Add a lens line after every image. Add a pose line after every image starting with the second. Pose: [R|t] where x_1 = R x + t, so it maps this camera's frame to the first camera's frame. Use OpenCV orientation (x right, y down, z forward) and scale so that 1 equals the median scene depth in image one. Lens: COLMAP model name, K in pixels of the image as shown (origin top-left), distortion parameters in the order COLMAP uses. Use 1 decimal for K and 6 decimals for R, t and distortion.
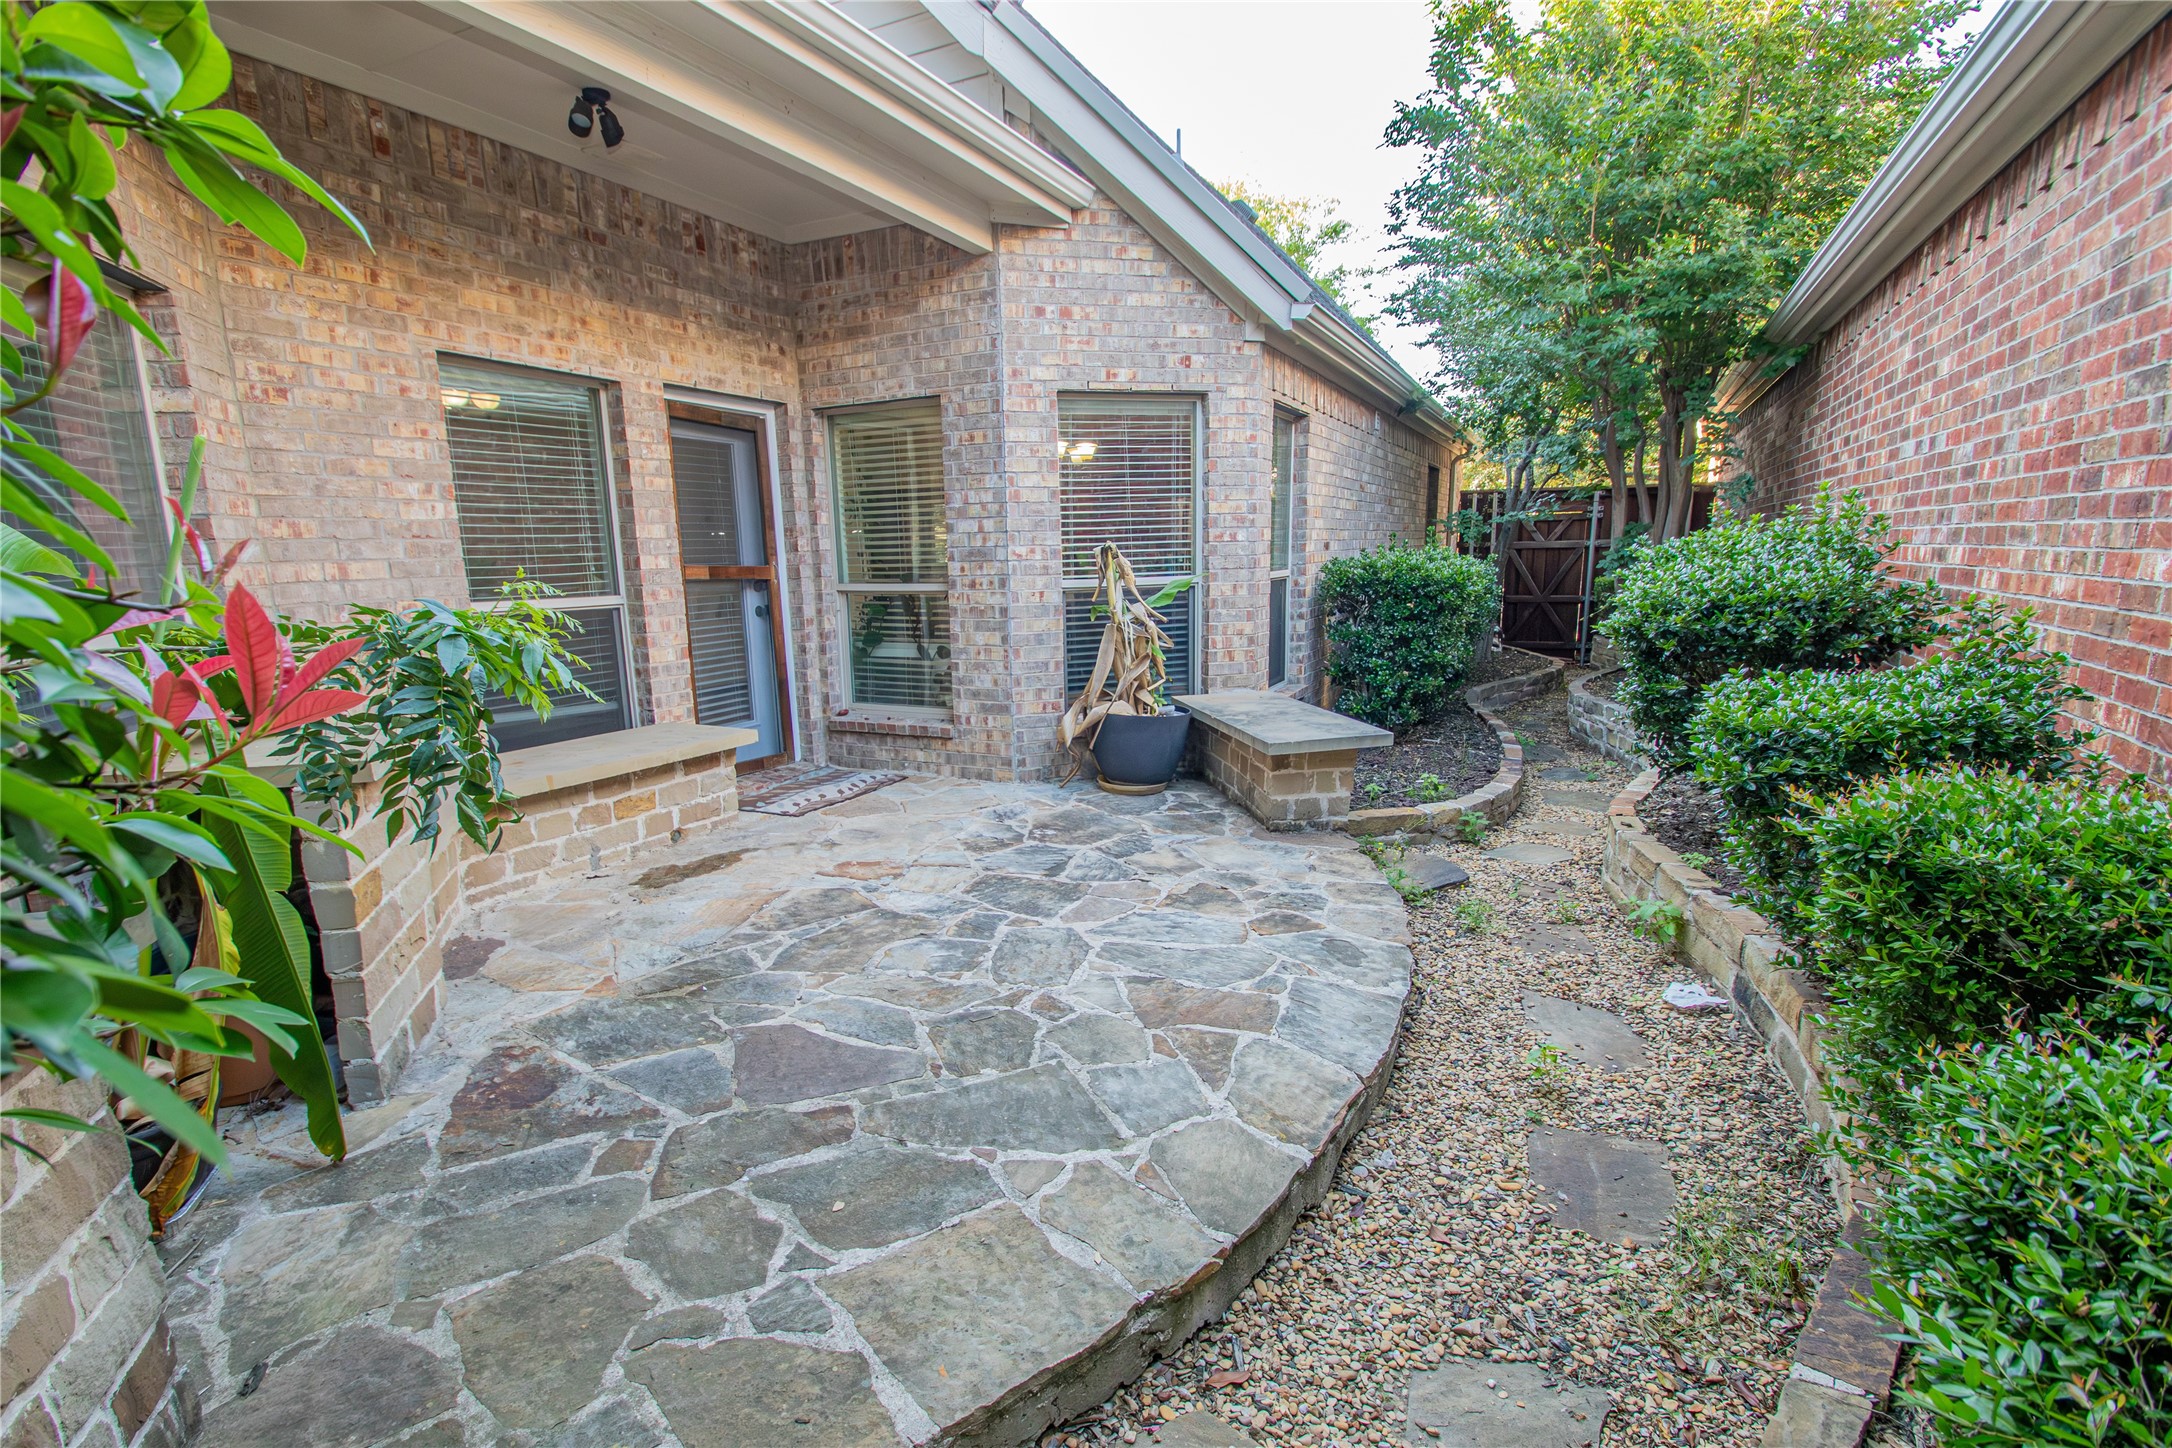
lens RADIAL K [[1030.6, 0, 1080.3], [0, 1030.6, 731.0], [0, 0, 1]] dist [0.018105, -0.019459]
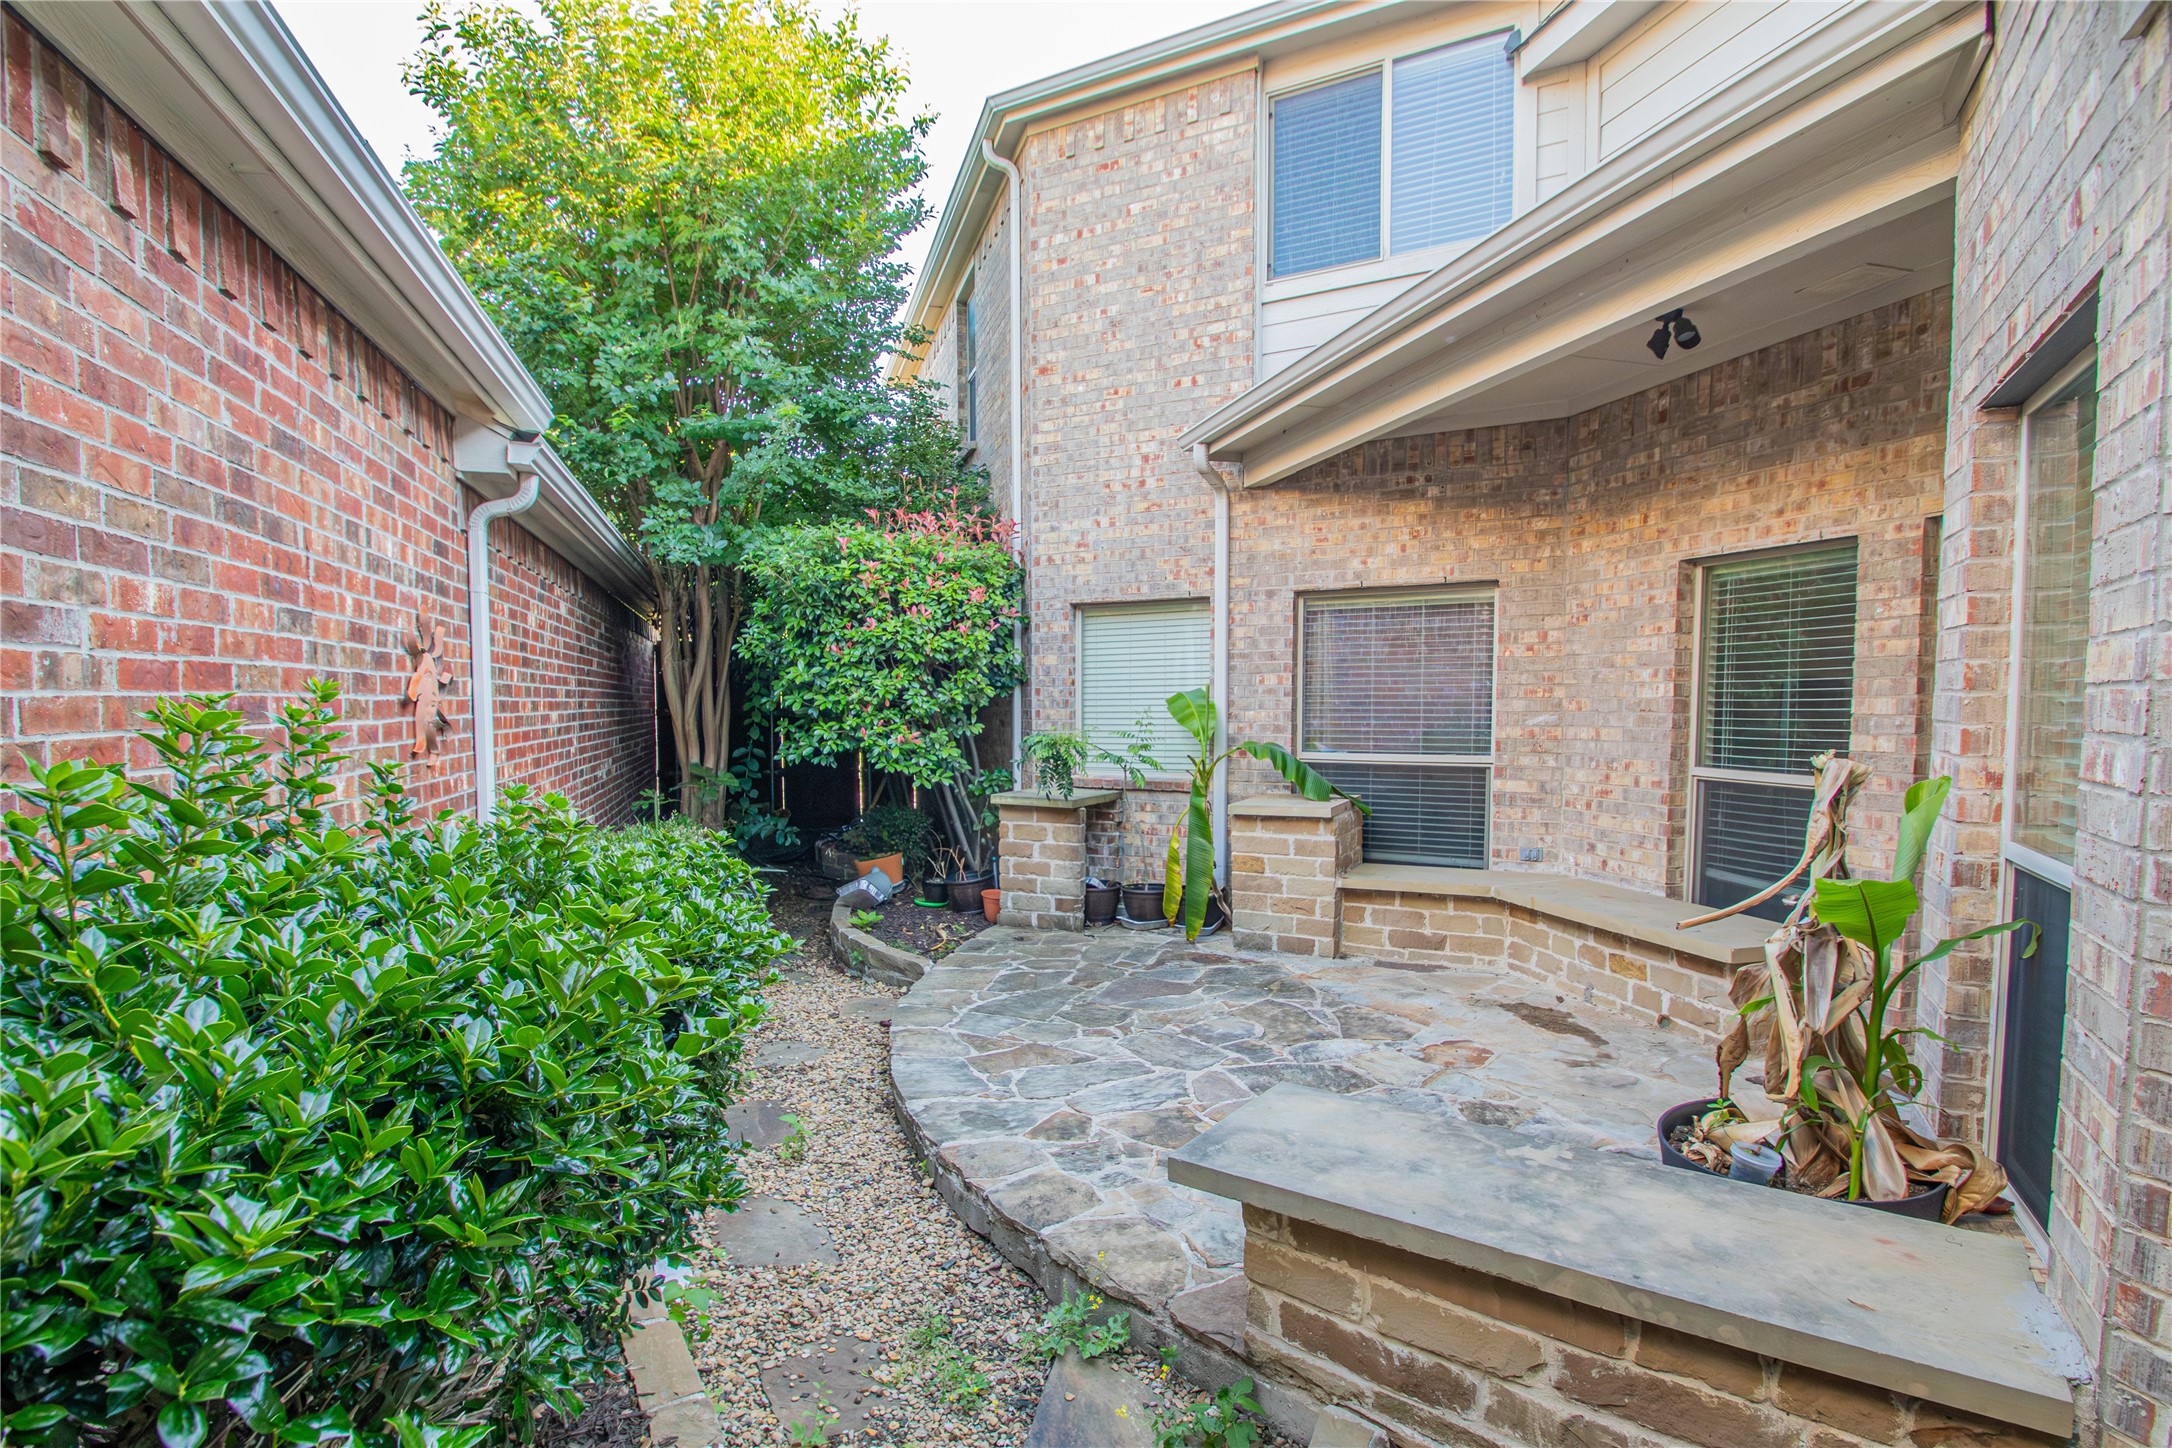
lens RADIAL K [[1030.6, 0, 1083.8], [0, 1030.6, 725.0], [0, 0, 1]] dist [0.018105, -0.019459]
pose [[-0.718507, 0.037913, -0.694486, 0.761127], [-0.106004, 0.980879, 0.163218, -0.313840], [0.687394, 0.190892, -0.700749, 1.460821]]
